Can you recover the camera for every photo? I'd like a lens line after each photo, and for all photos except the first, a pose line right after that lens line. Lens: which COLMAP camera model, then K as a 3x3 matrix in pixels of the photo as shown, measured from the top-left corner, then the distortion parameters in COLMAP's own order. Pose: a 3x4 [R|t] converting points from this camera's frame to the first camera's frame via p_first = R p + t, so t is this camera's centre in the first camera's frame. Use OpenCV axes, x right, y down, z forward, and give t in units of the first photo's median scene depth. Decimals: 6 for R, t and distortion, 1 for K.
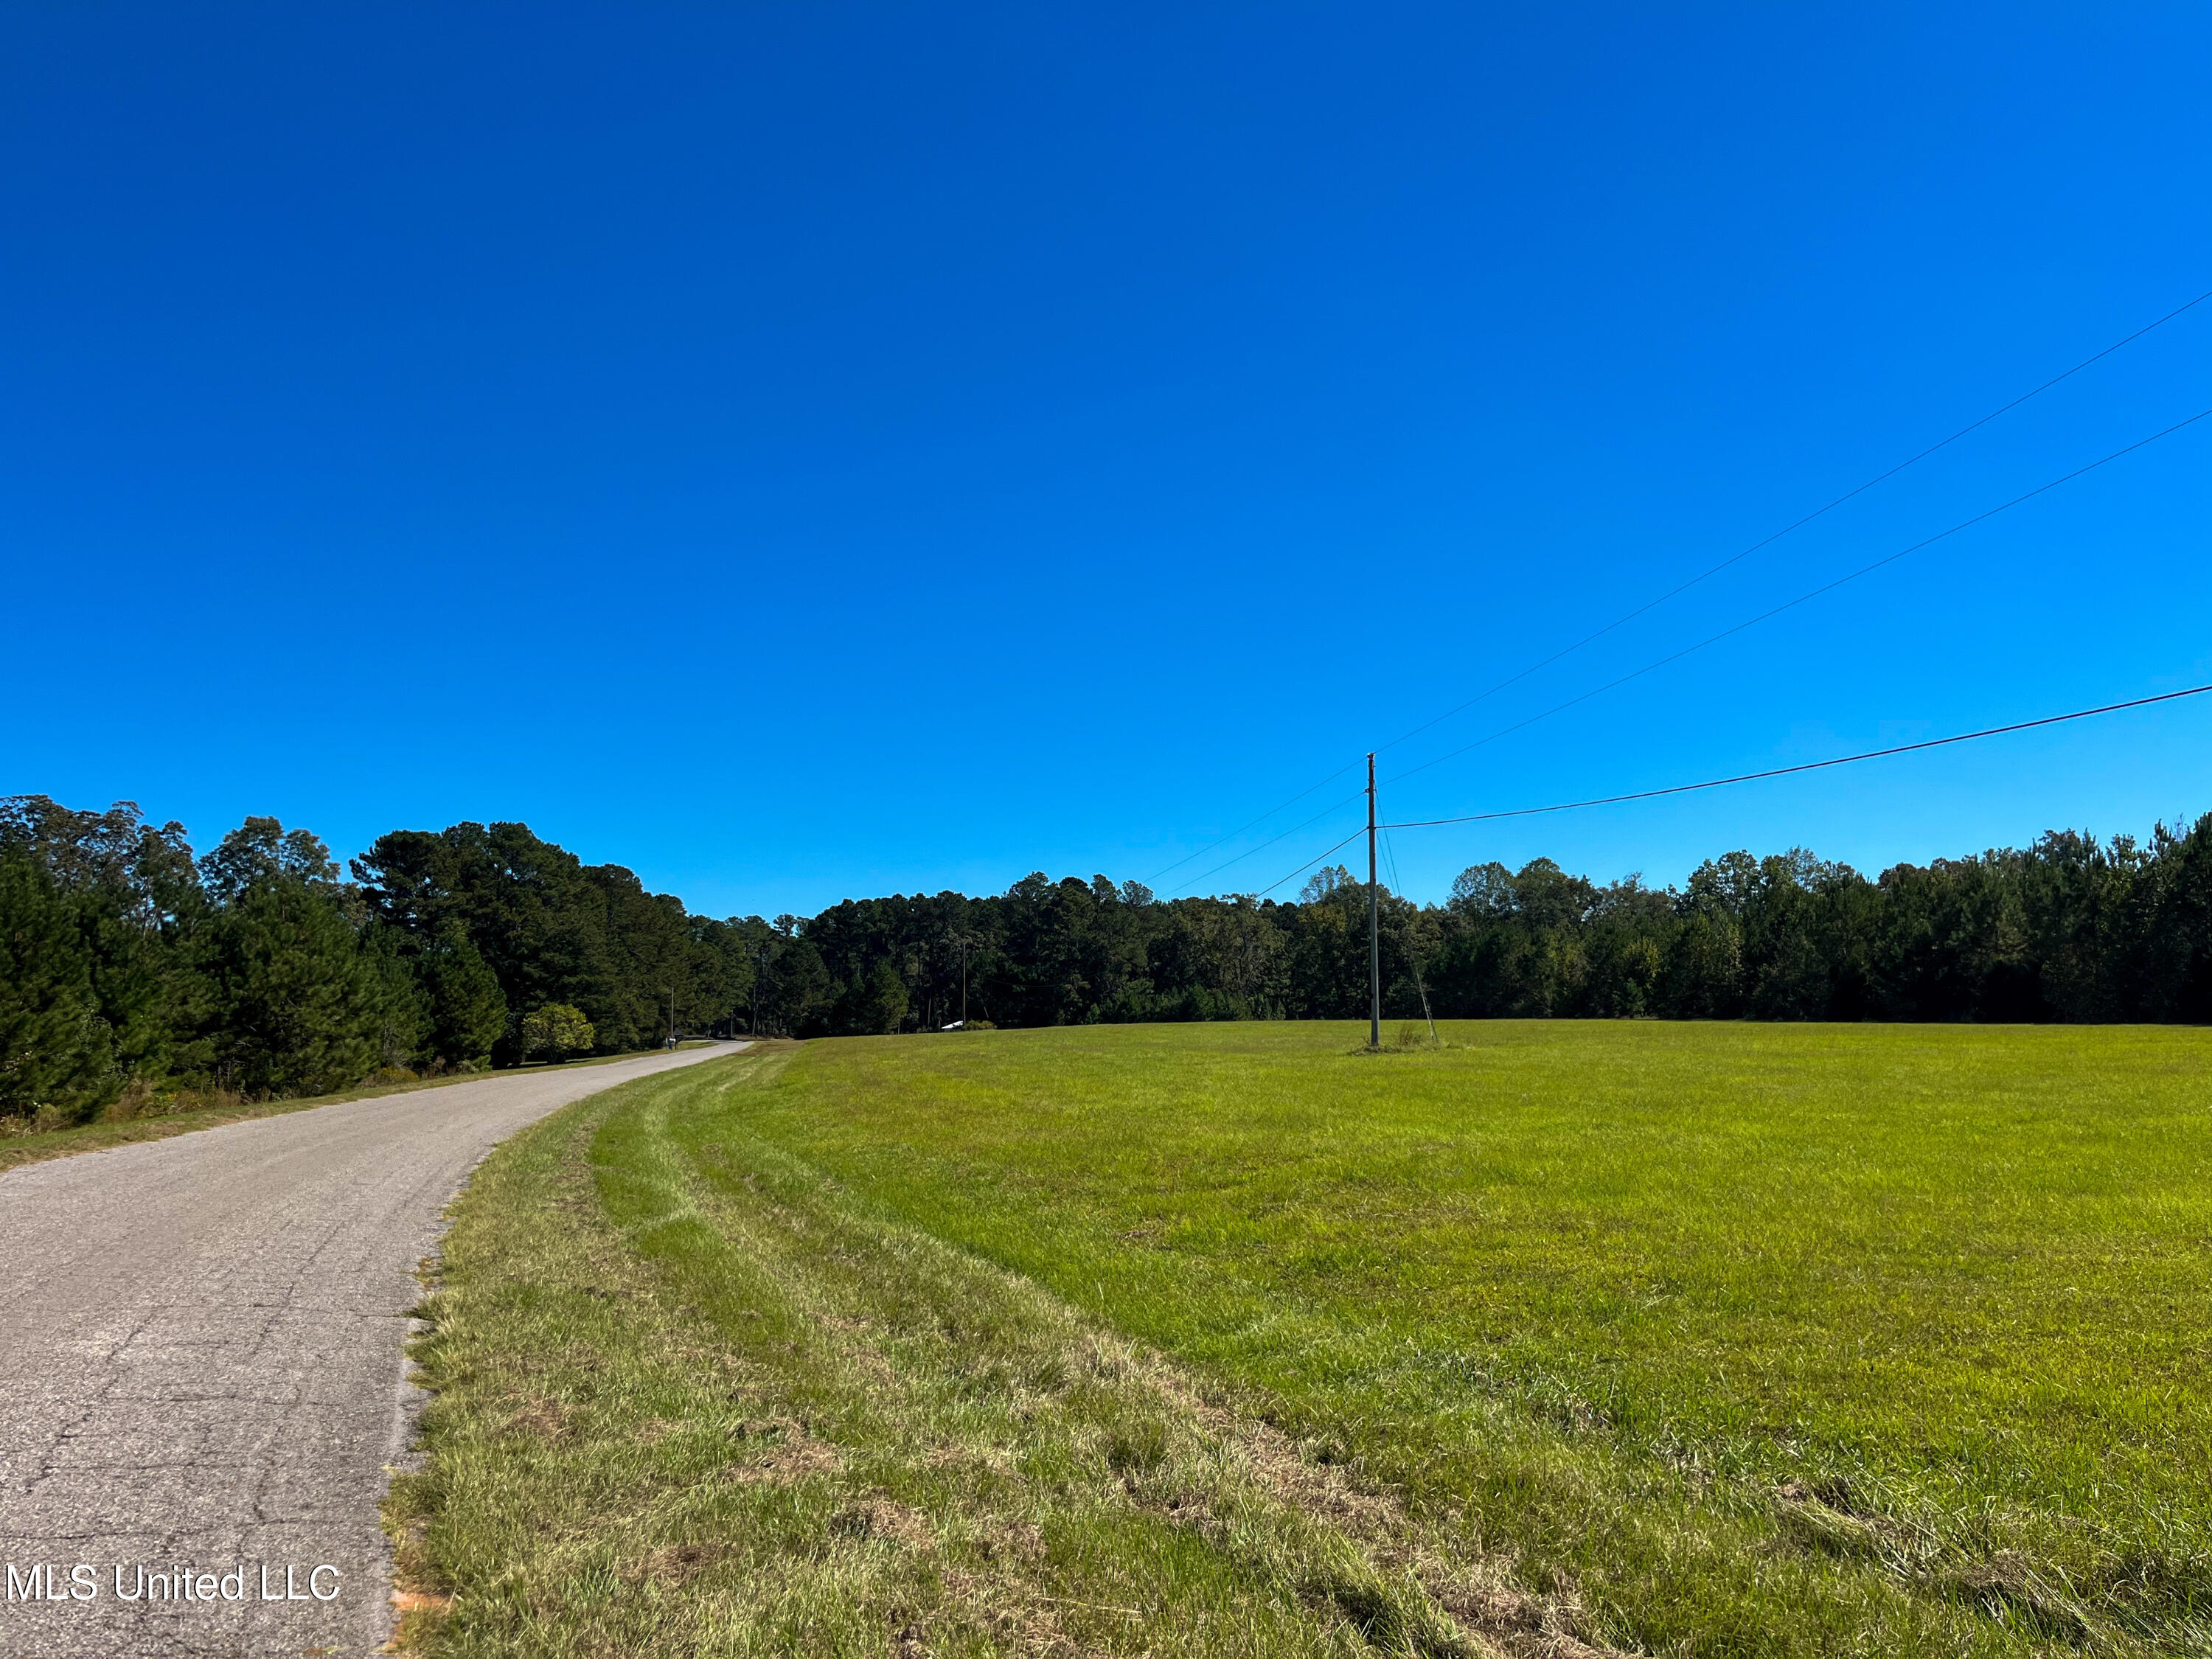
lens RADIAL K [[1671.7, 0, 1106.5], [0, 1671.7, 833.7], [0, 0, 1]] dist [0.000206, -0.000894]
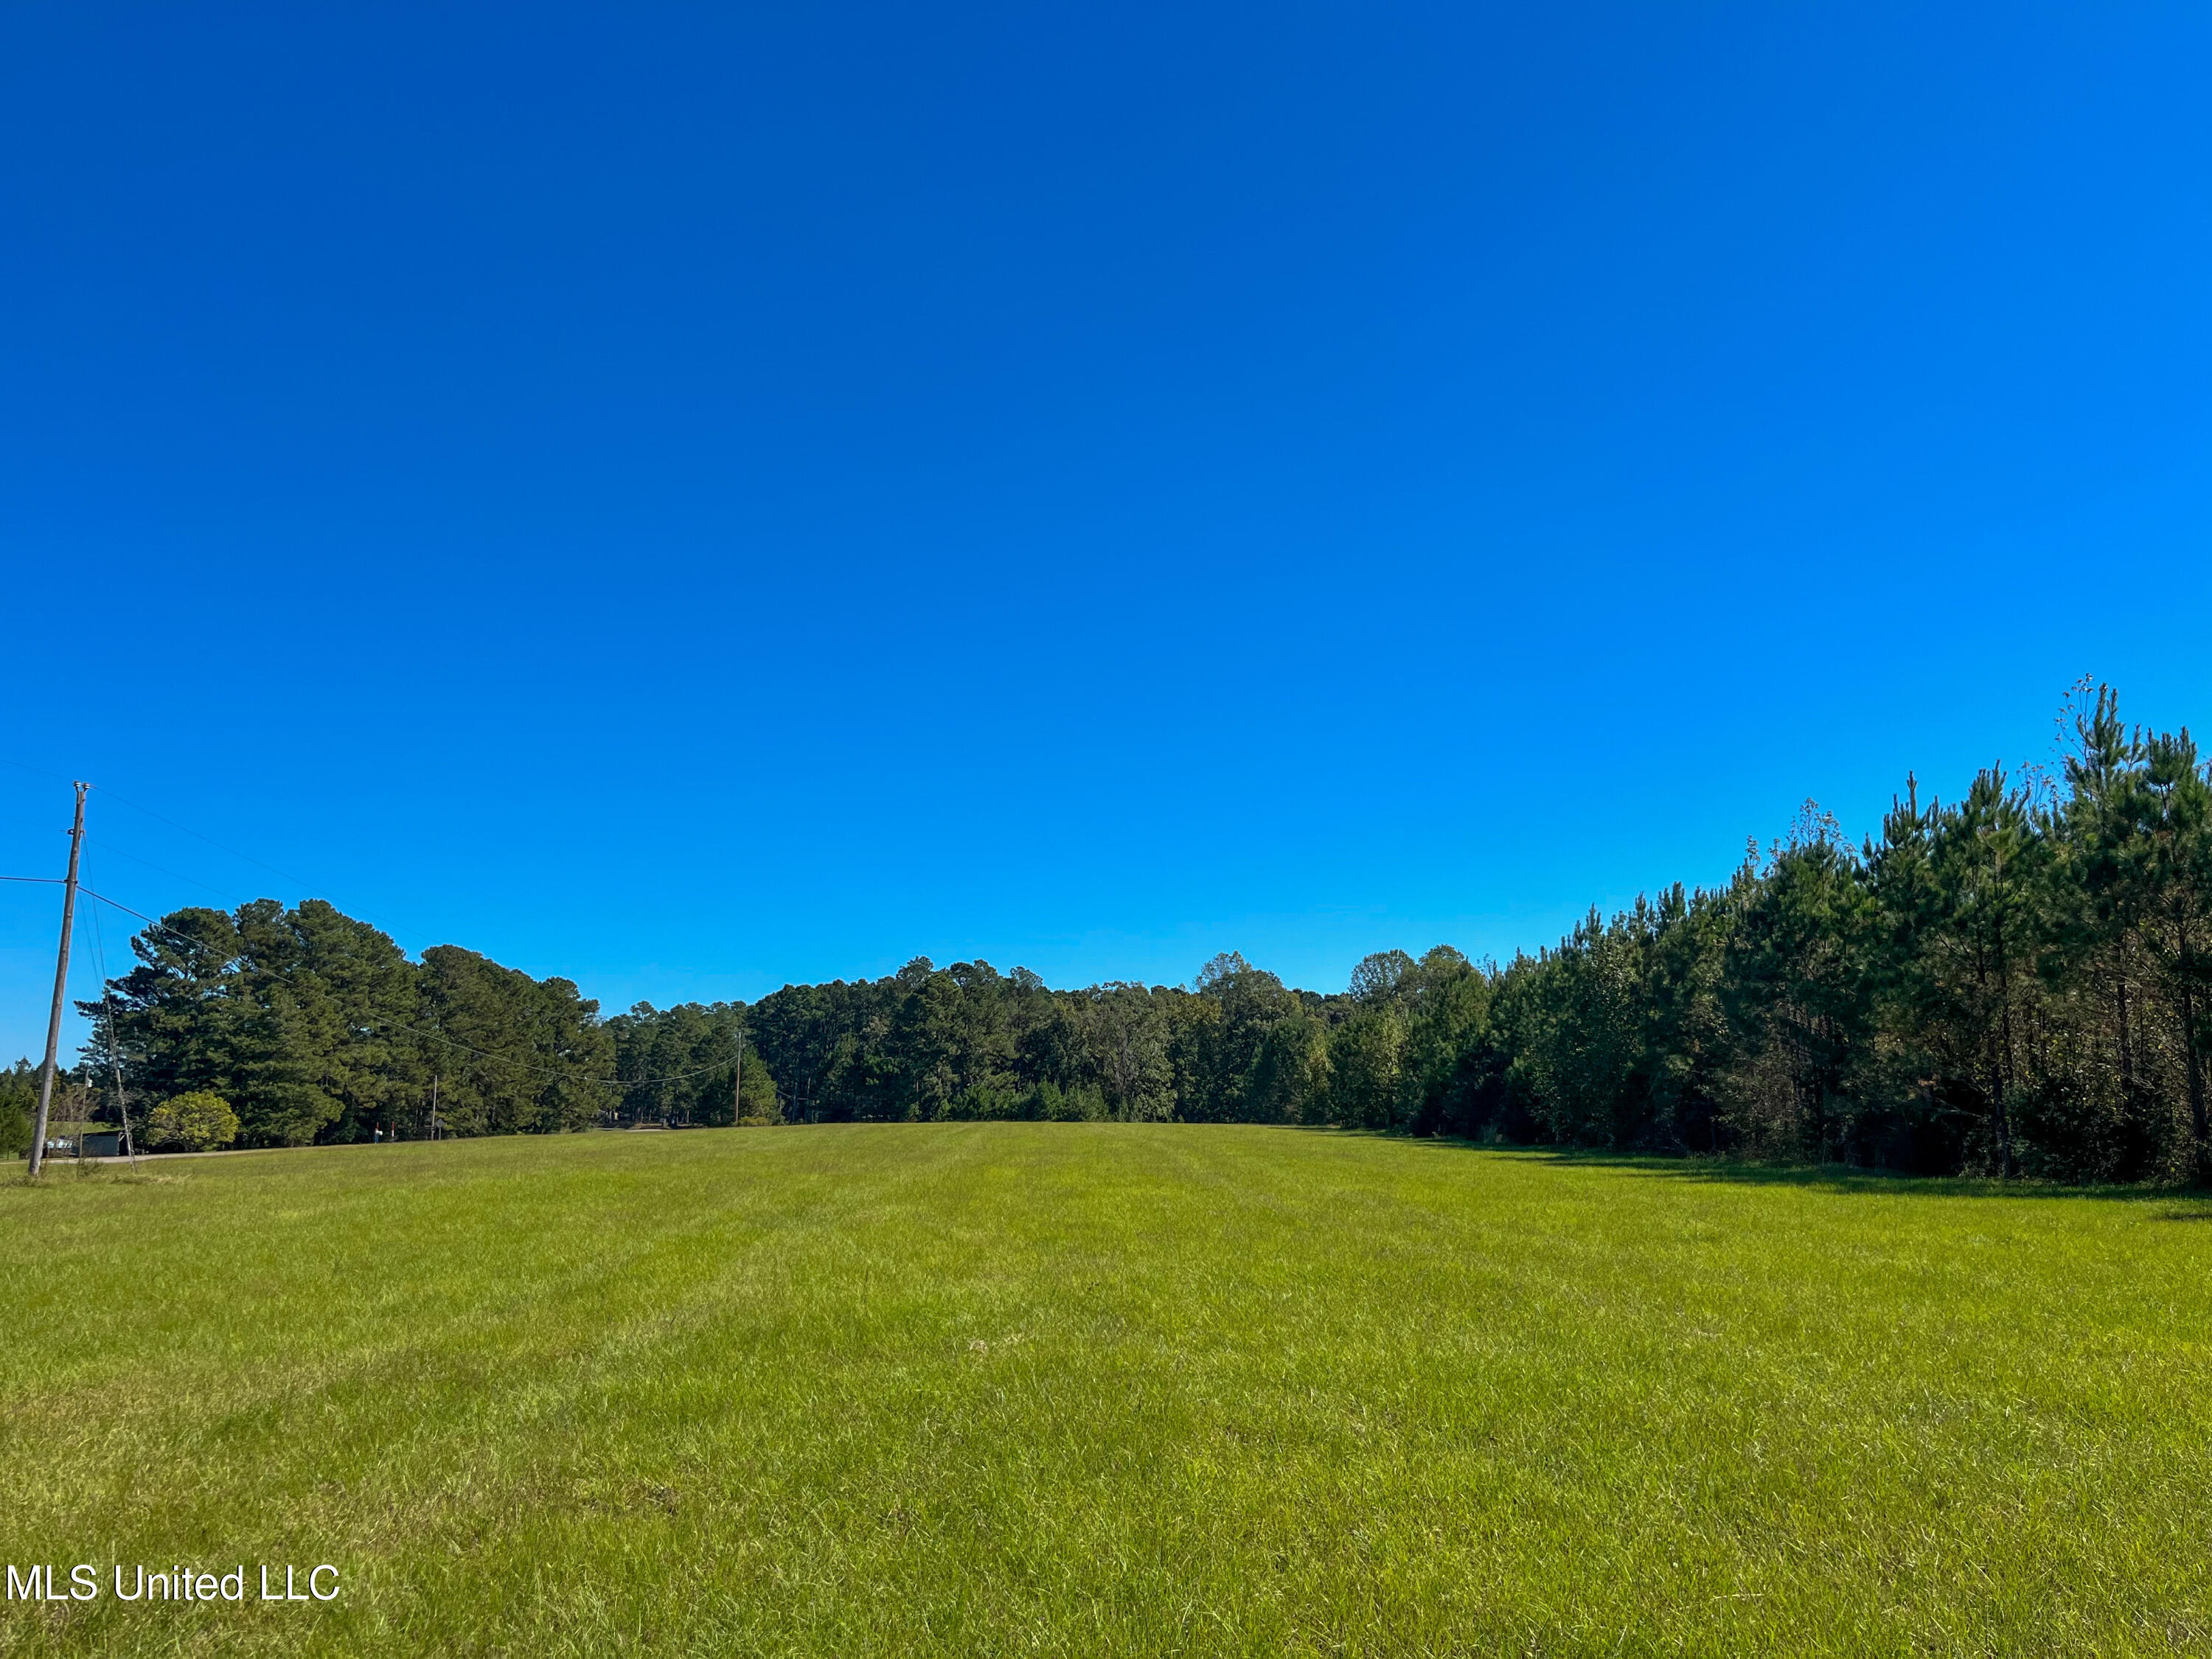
lens RADIAL K [[1671.7, 0, 1105.5], [0, 1671.7, 825.9], [0, 0, 1]] dist [0.000206, -0.000894]
pose [[0.995502, 0.000845, -0.094739, 0.162029], [-0.006284, 0.998347, -0.057128, 0.002470], [0.094534, 0.057466, 0.993862, 0.073796]]
